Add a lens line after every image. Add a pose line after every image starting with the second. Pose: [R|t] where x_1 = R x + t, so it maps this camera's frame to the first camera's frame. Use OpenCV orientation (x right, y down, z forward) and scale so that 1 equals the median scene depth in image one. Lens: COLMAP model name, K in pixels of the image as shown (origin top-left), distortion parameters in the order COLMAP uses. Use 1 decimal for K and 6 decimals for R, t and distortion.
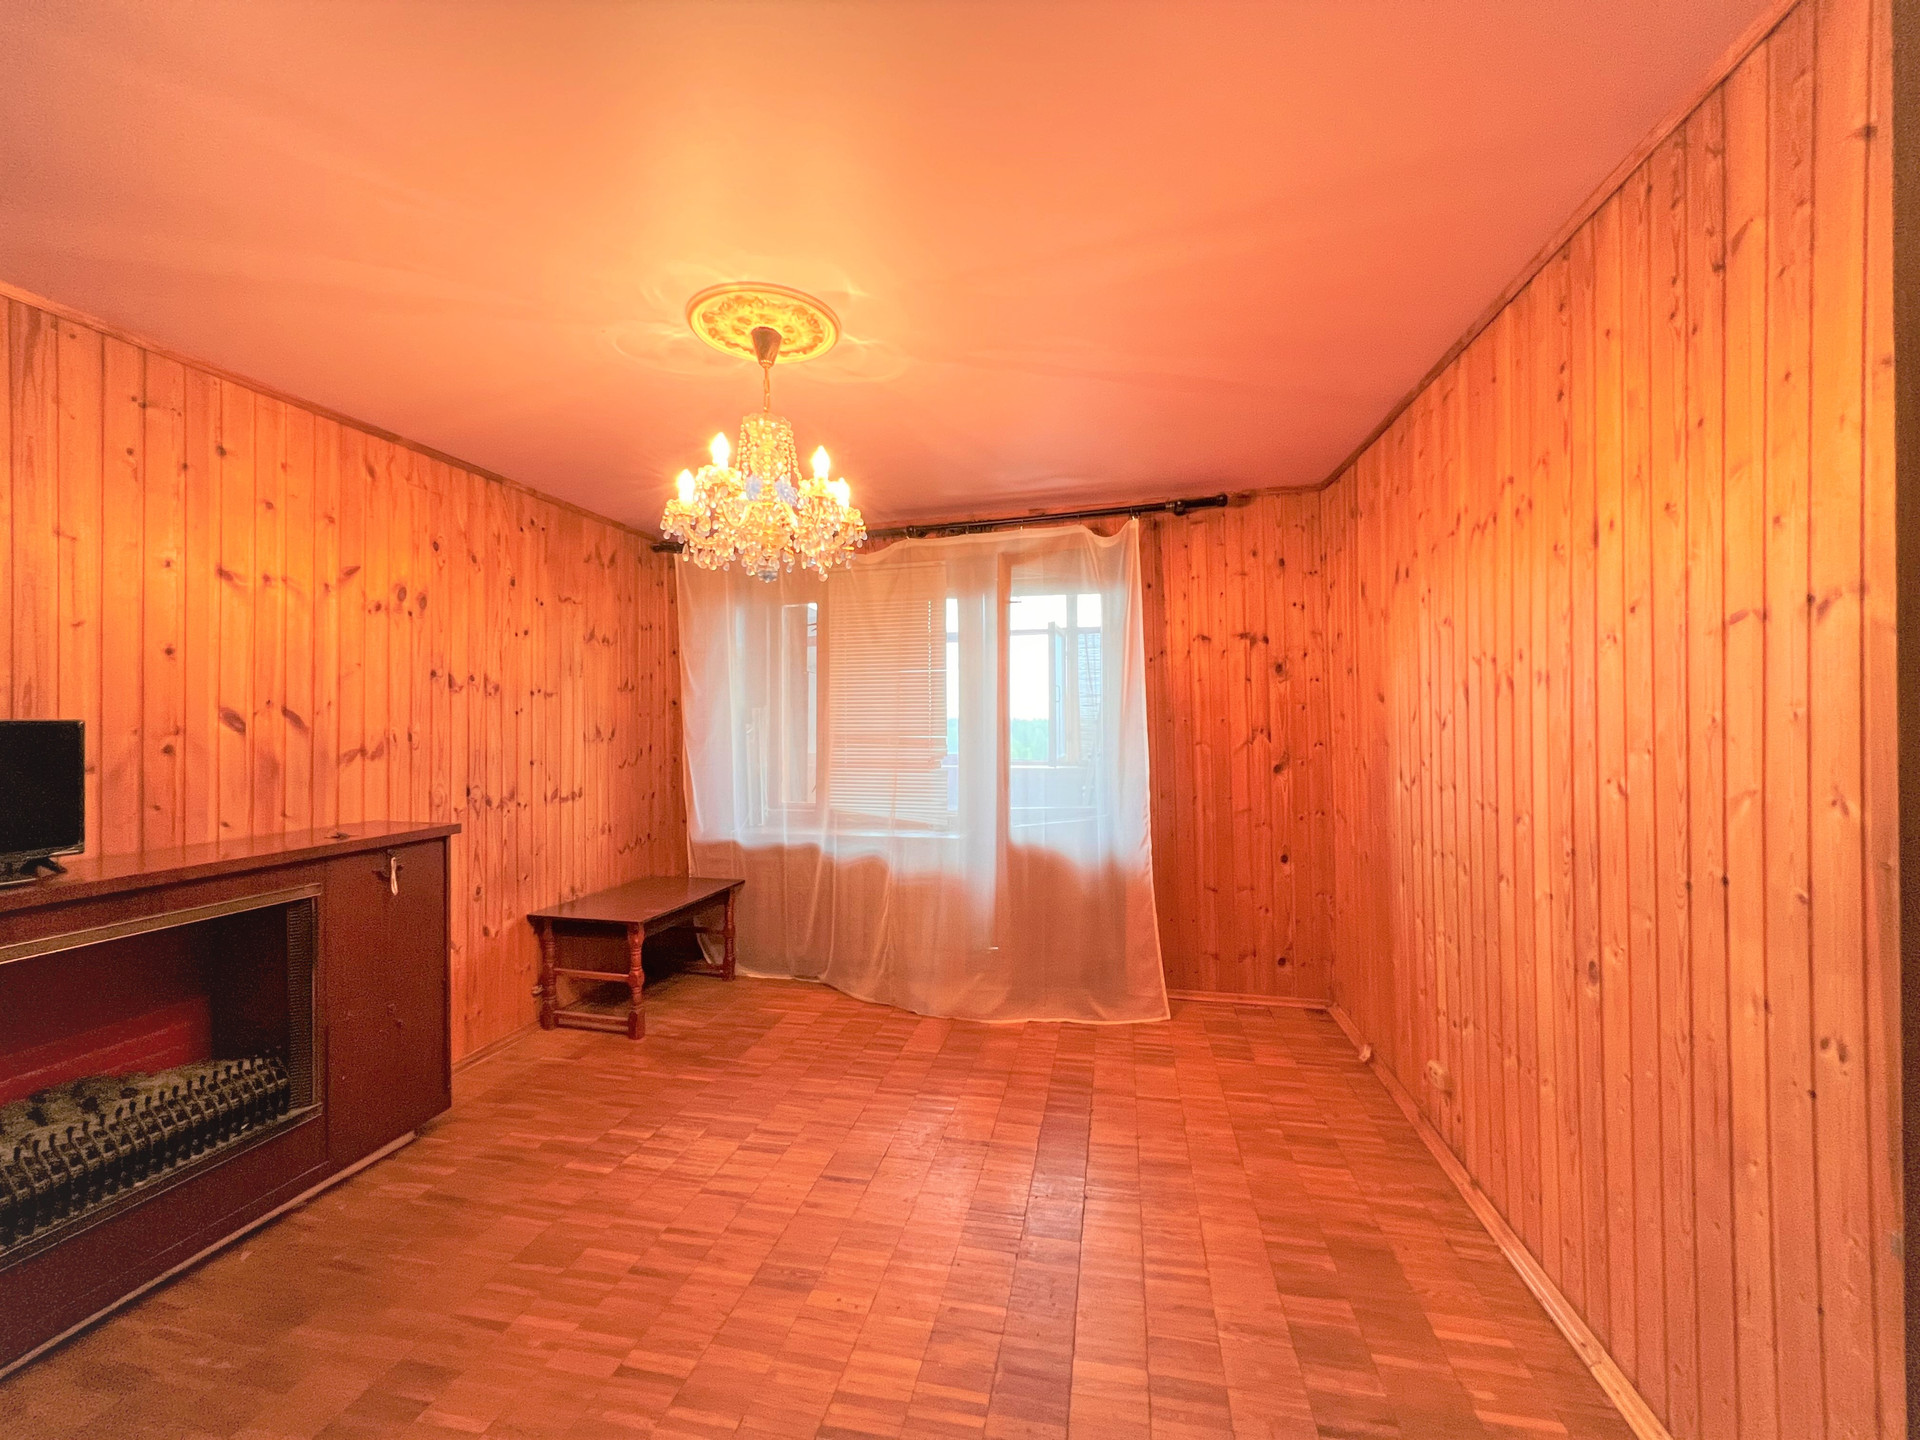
lens RADIAL K [[770.9, 0, 959.6], [0, 770.9, 715.2], [0, 0, 1]] dist [-0.003107, 0.001532]
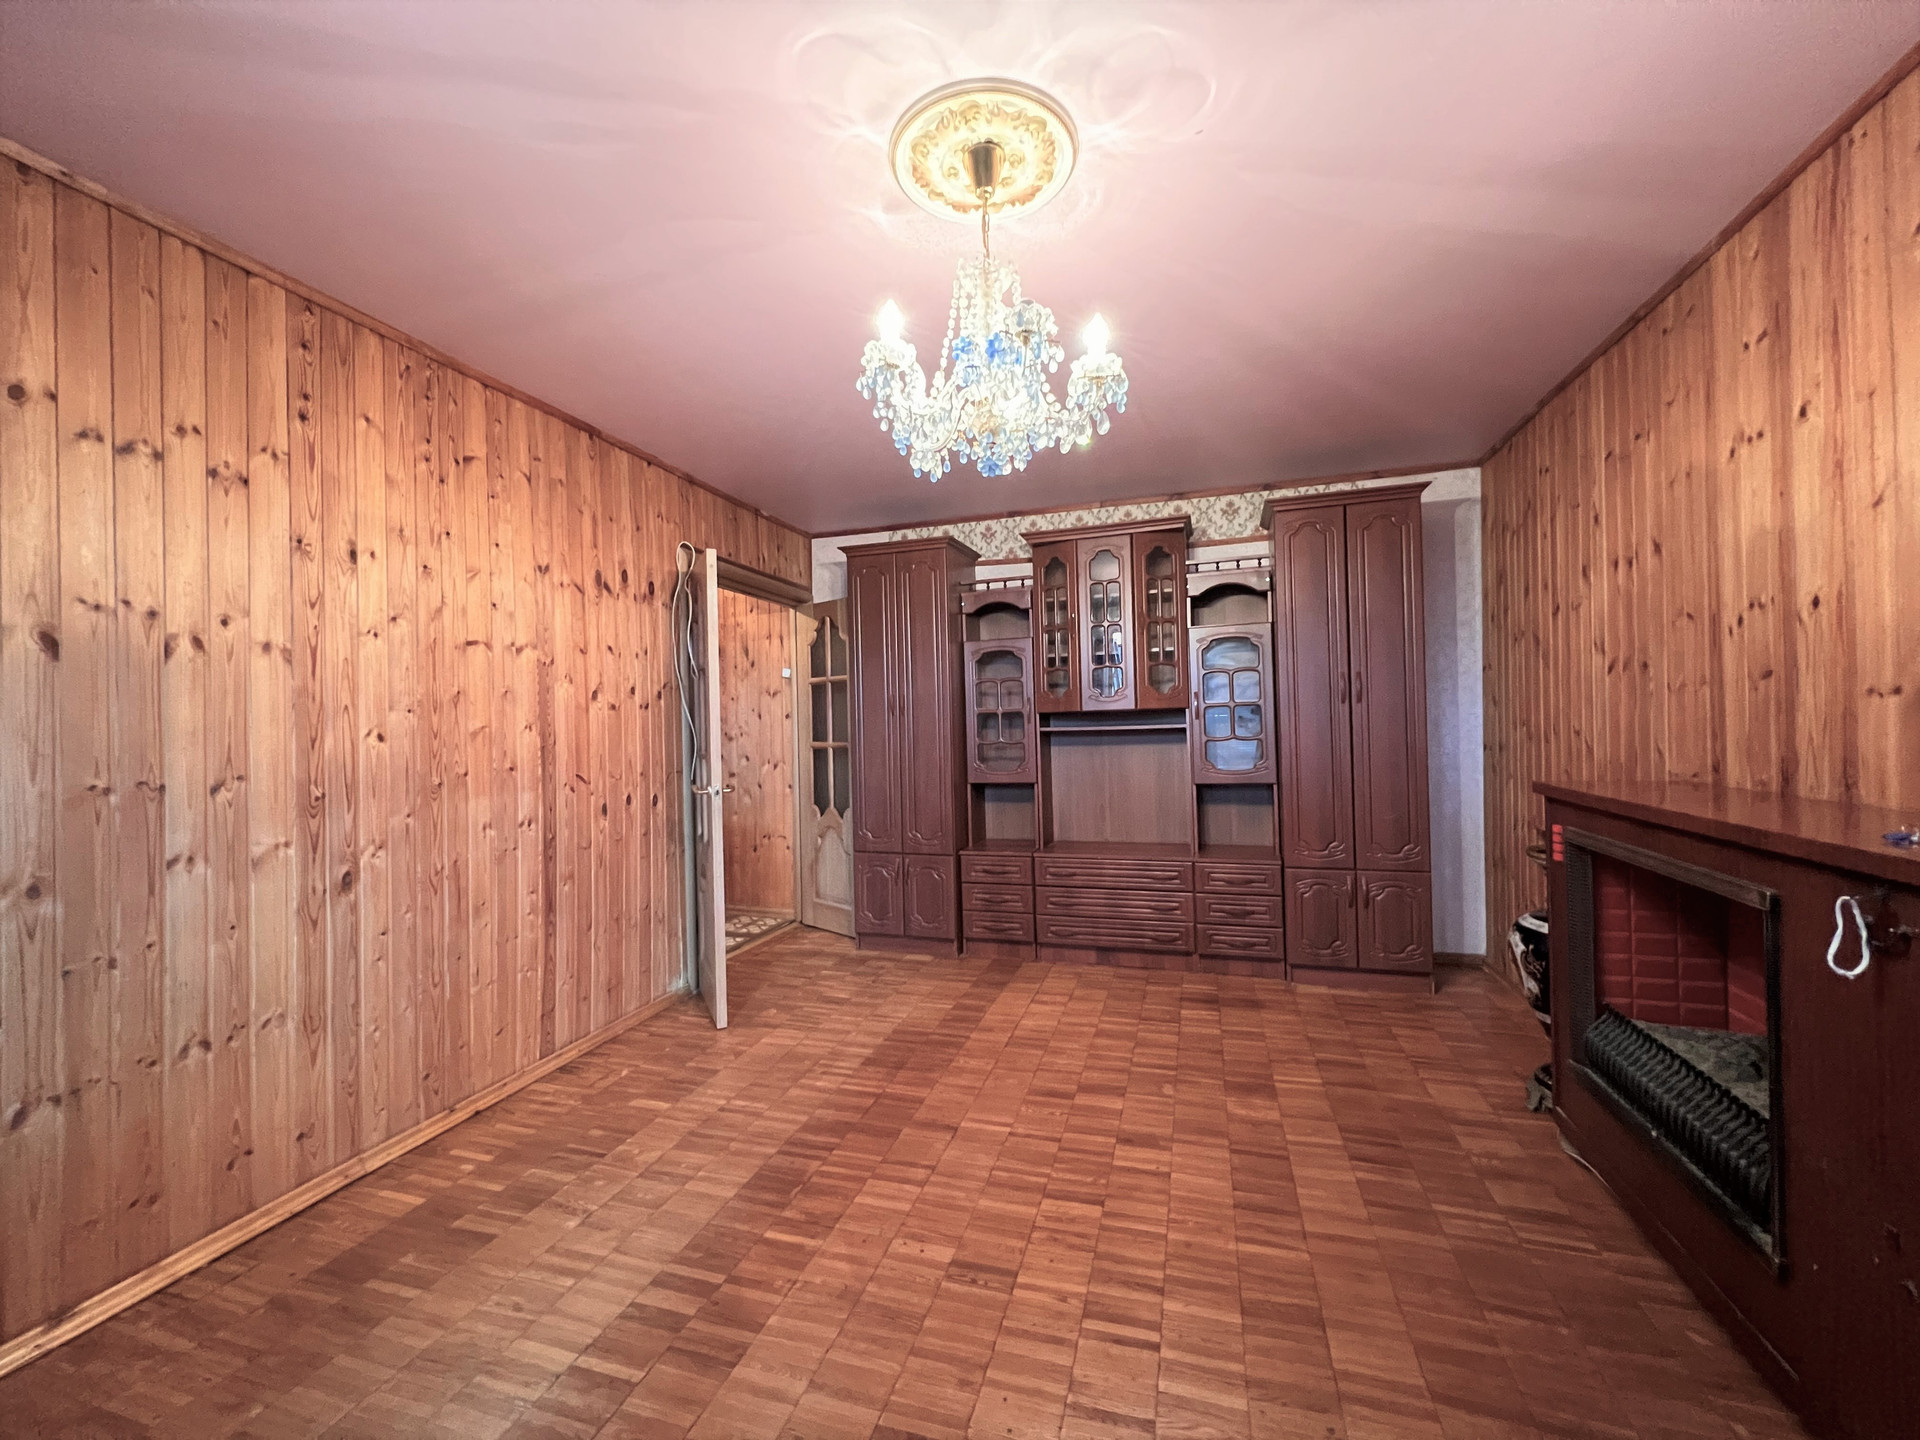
lens RADIAL K [[770.9, 0, 958.4], [0, 770.9, 717.2], [0, 0, 1]] dist [-0.003107, 0.001532]
pose [[-0.995180, 0.027937, 0.094005, -0.164932], [0.026967, 0.999569, -0.011573, 0.045385], [-0.094288, -0.008982, -0.995504, 1.038099]]
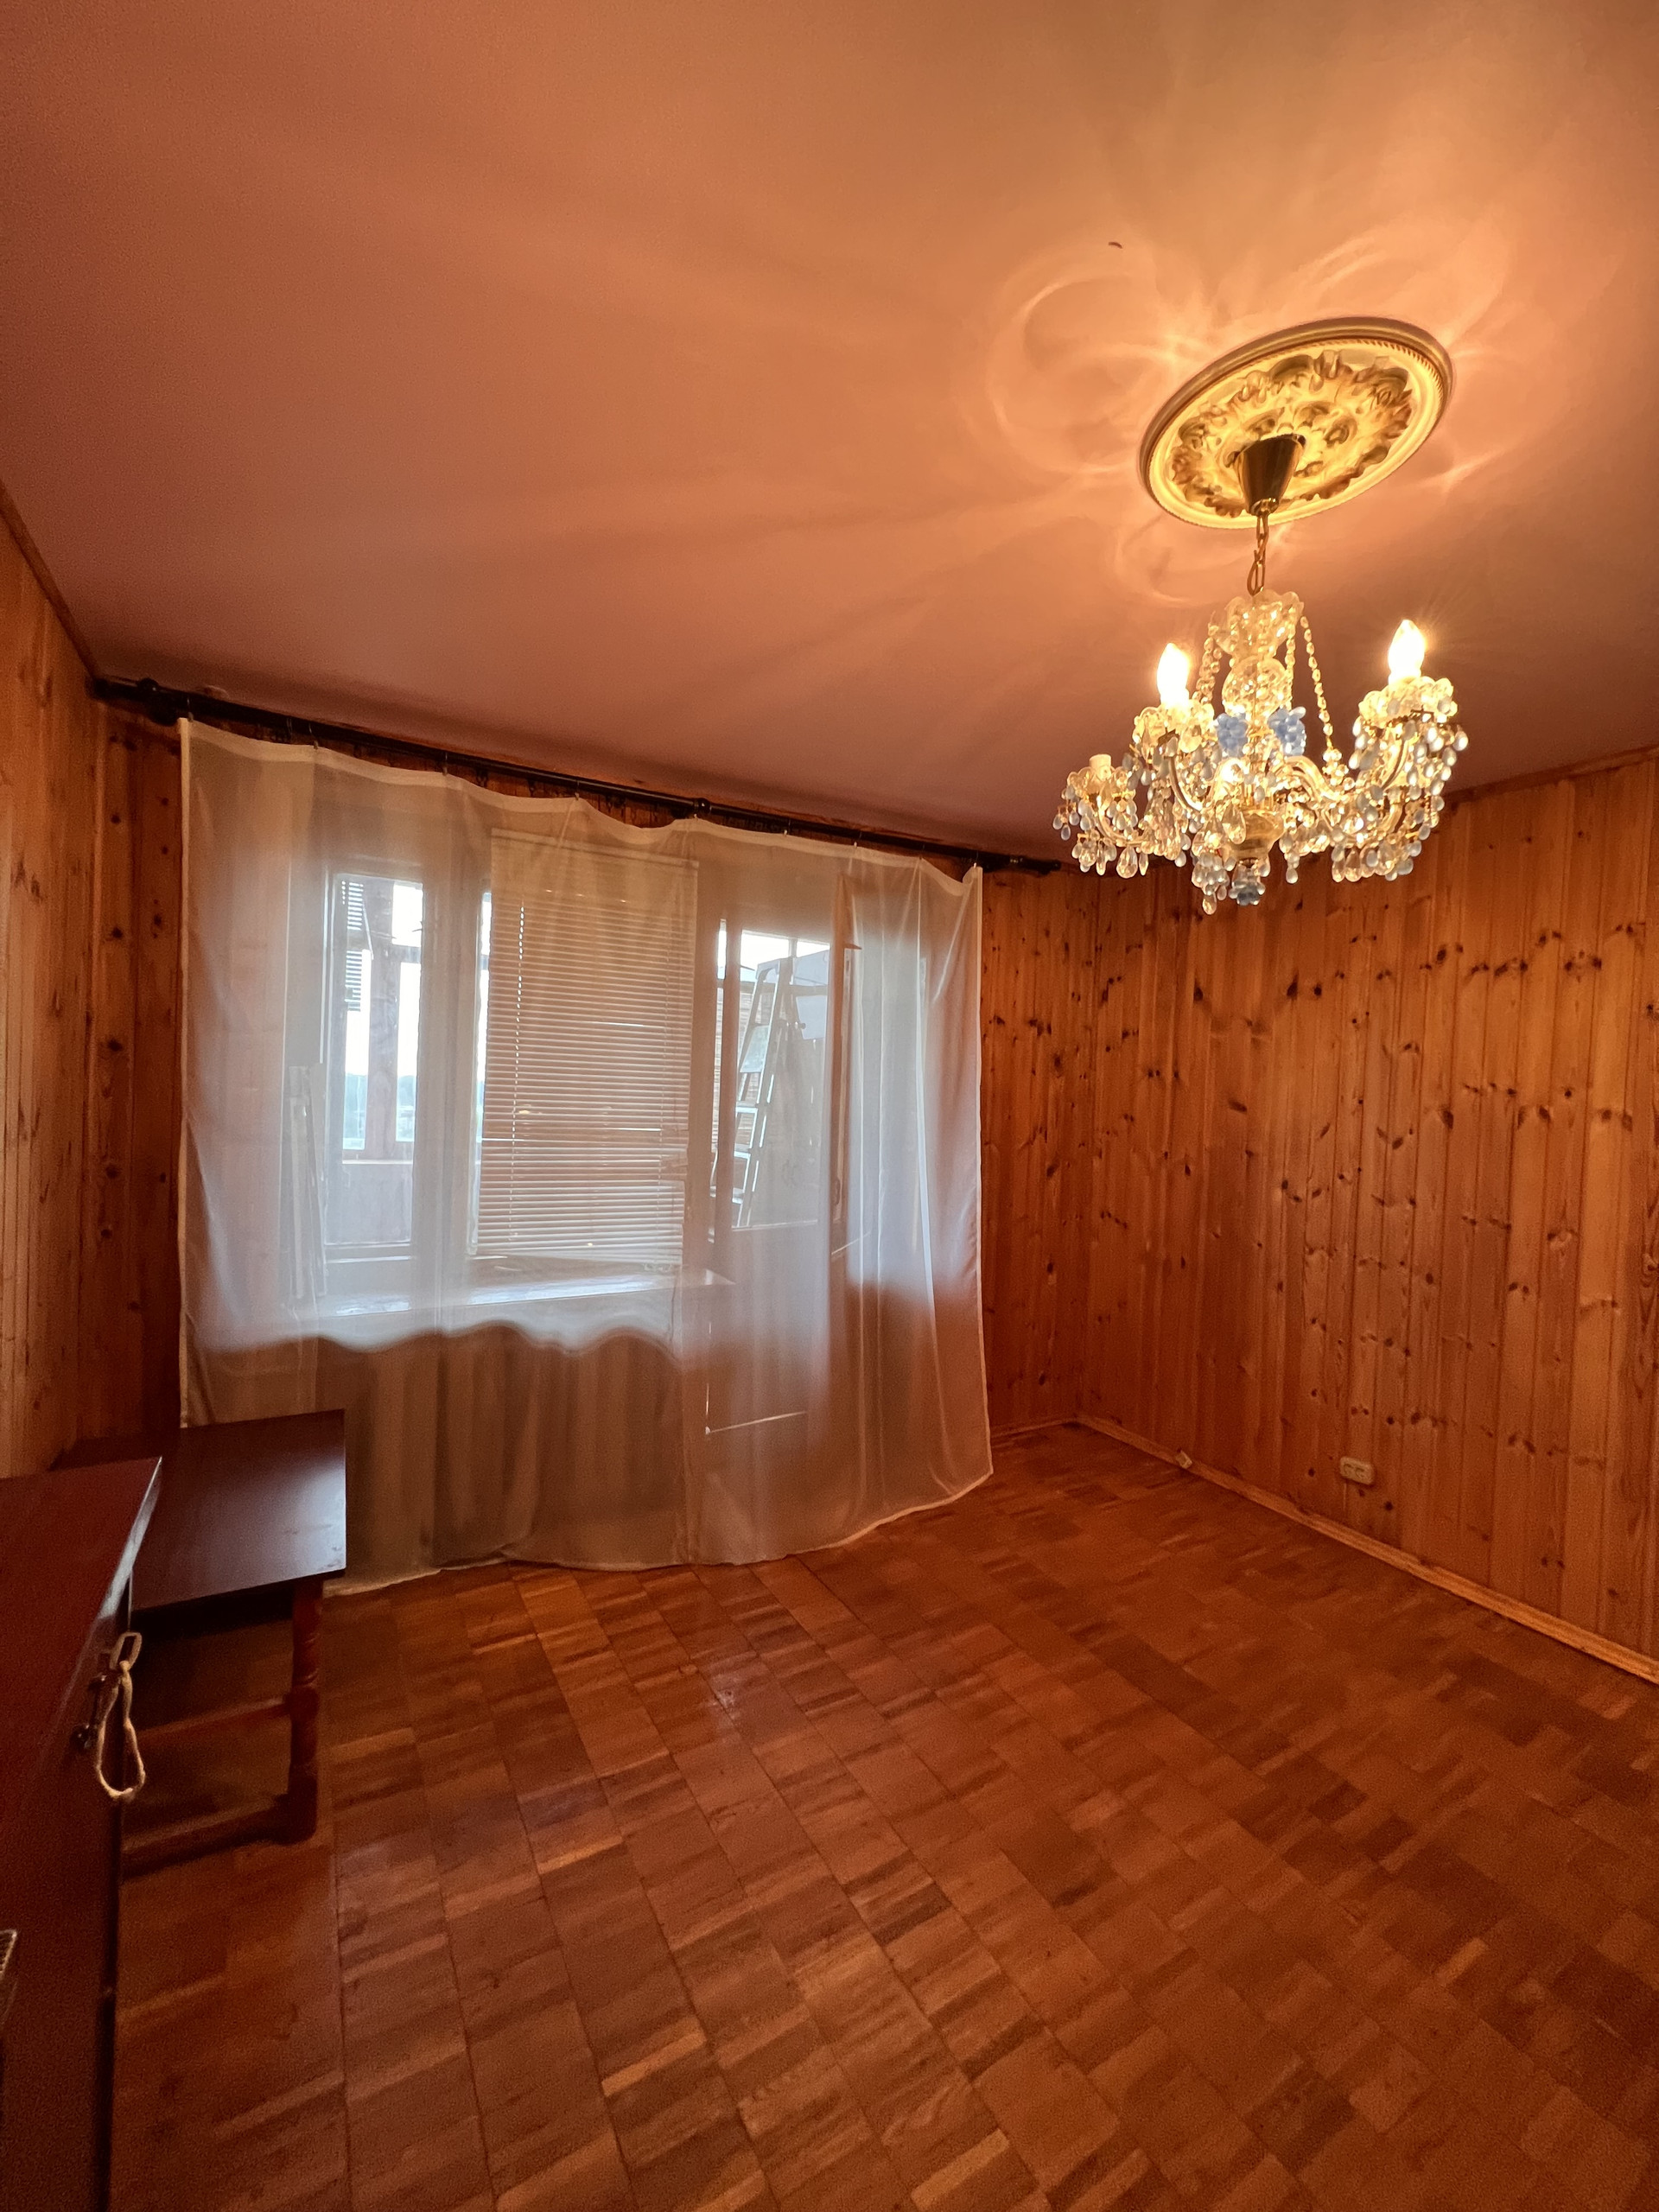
lens RADIAL K [[888.1, 0, 835.8], [0, 888.1, 1100.1], [0, 0, 1]] dist [-0.003107, 0.001532]
pose [[0.731764, 0.030162, 0.680890, -0.523886], [-0.051248, 0.998627, 0.010841, -0.014115], [-0.679629, -0.042827, 0.732305, 0.424660]]
